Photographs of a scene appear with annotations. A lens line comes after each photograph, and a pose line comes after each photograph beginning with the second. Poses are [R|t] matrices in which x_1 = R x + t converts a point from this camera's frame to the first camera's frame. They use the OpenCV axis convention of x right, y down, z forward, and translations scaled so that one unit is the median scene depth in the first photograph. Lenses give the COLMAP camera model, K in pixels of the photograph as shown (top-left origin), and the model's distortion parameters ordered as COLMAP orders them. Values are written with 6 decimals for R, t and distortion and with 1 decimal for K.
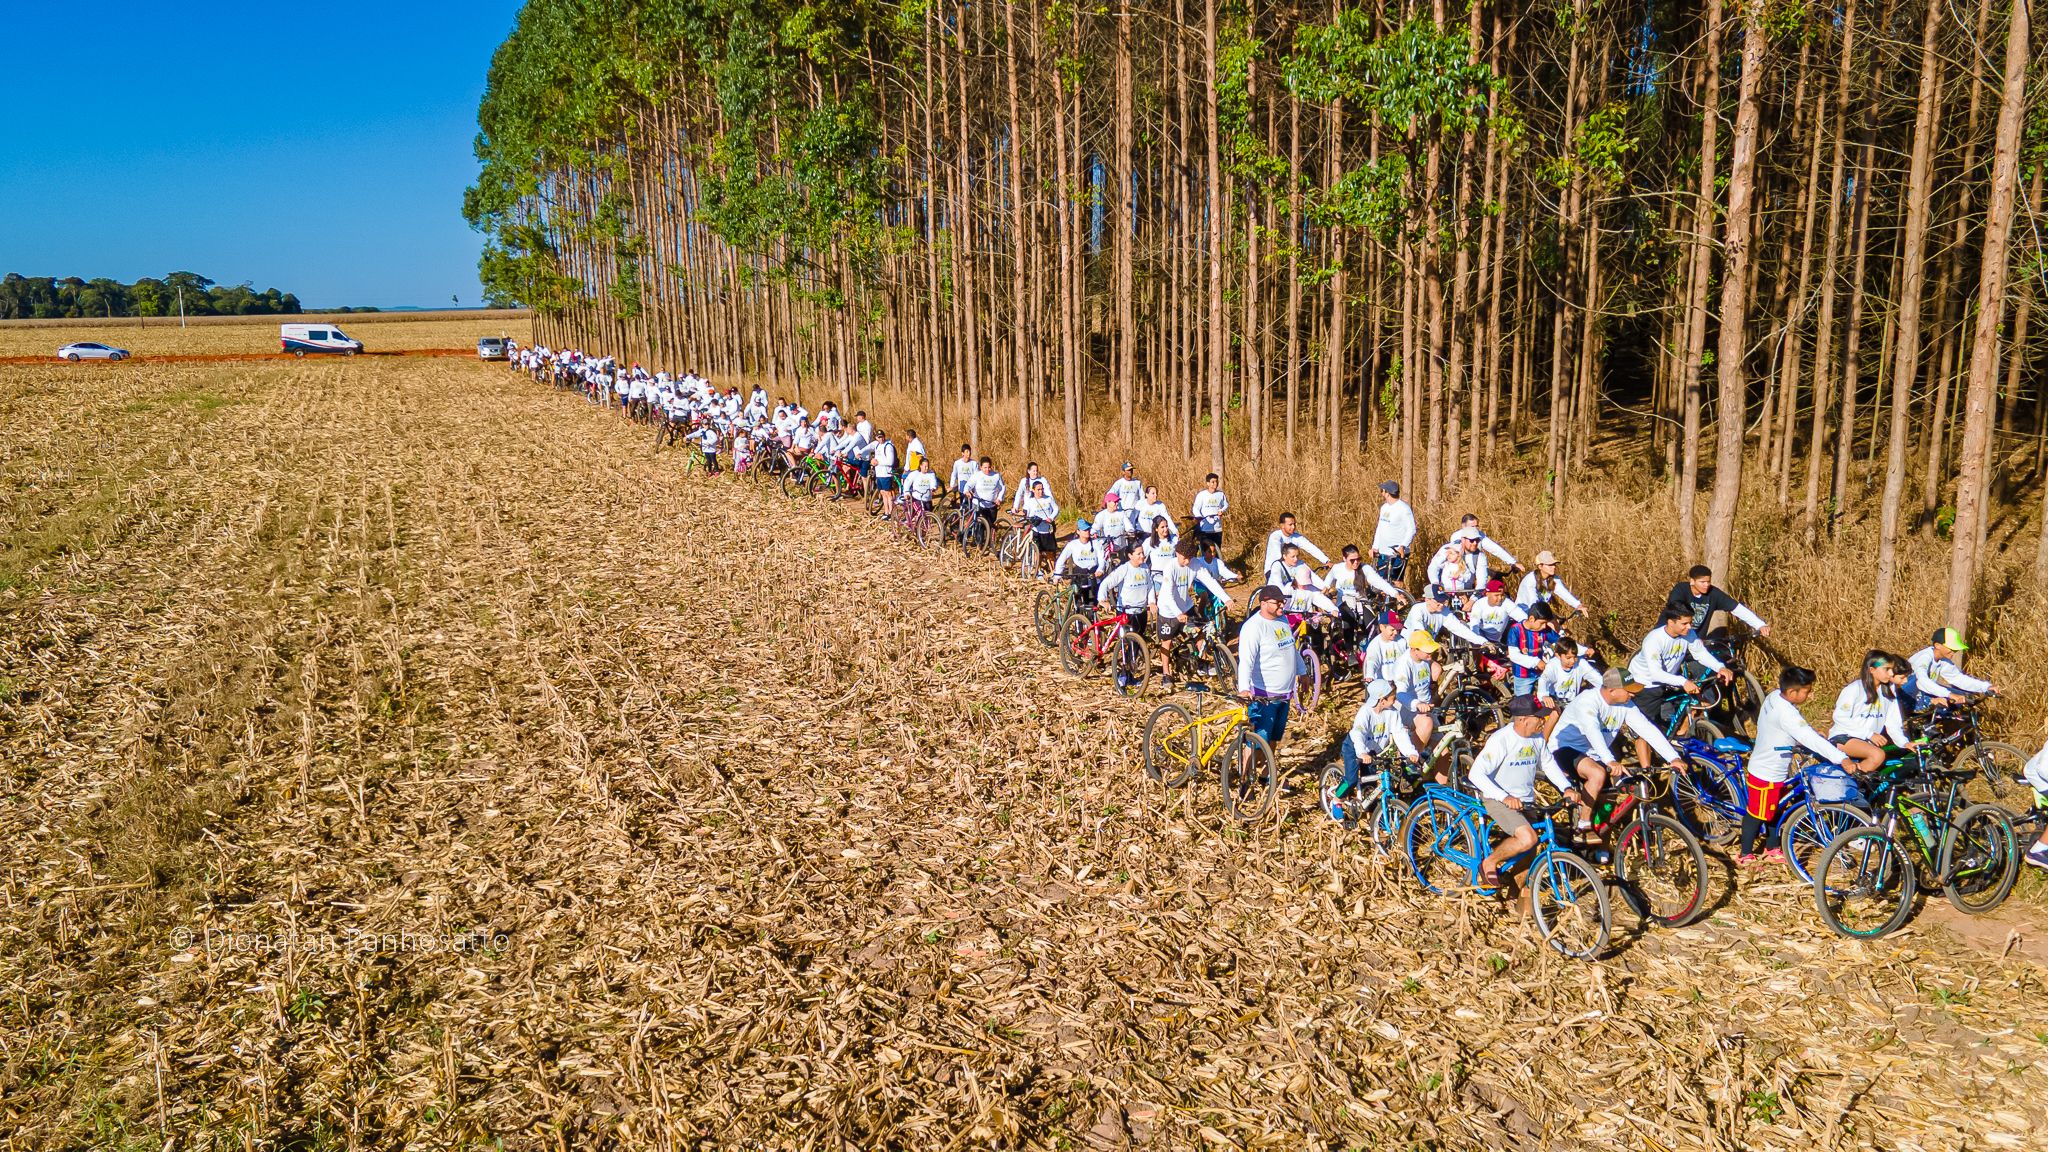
lens RADIAL K [[1463.6, 0, 1023.5], [0, 1463.6, 580.1], [0, 0, 1]] dist [0.041922, 0.000793]
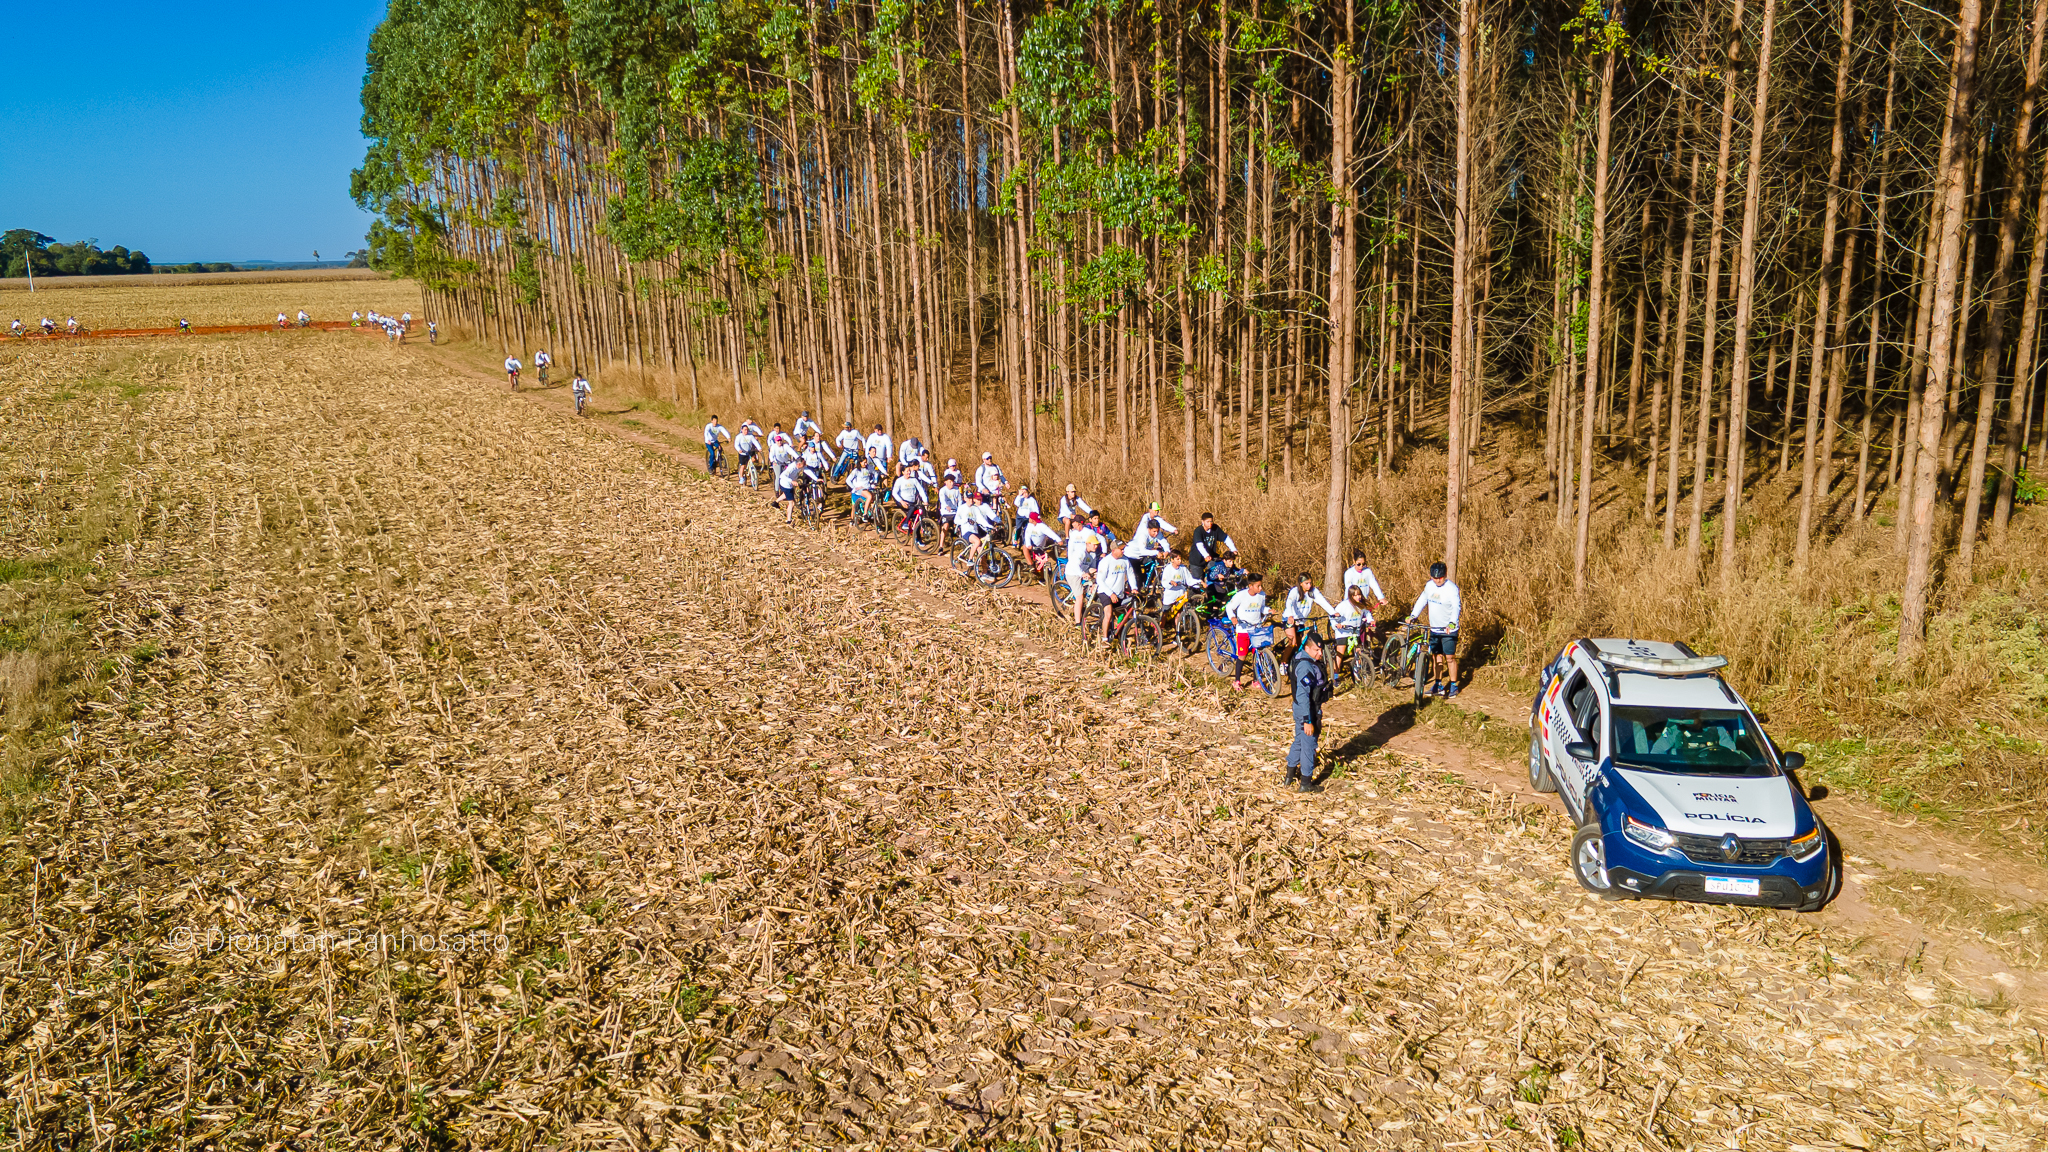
lens RADIAL K [[1463.6, 0, 1024.4], [0, 1463.6, 573.9], [0, 0, 1]] dist [0.041922, 0.000793]
pose [[0.996931, -0.025710, 0.073939, 0.044096], [0.023478, 0.999247, 0.030889, -0.024301], [-0.074677, -0.029058, 0.996784, -0.527460]]
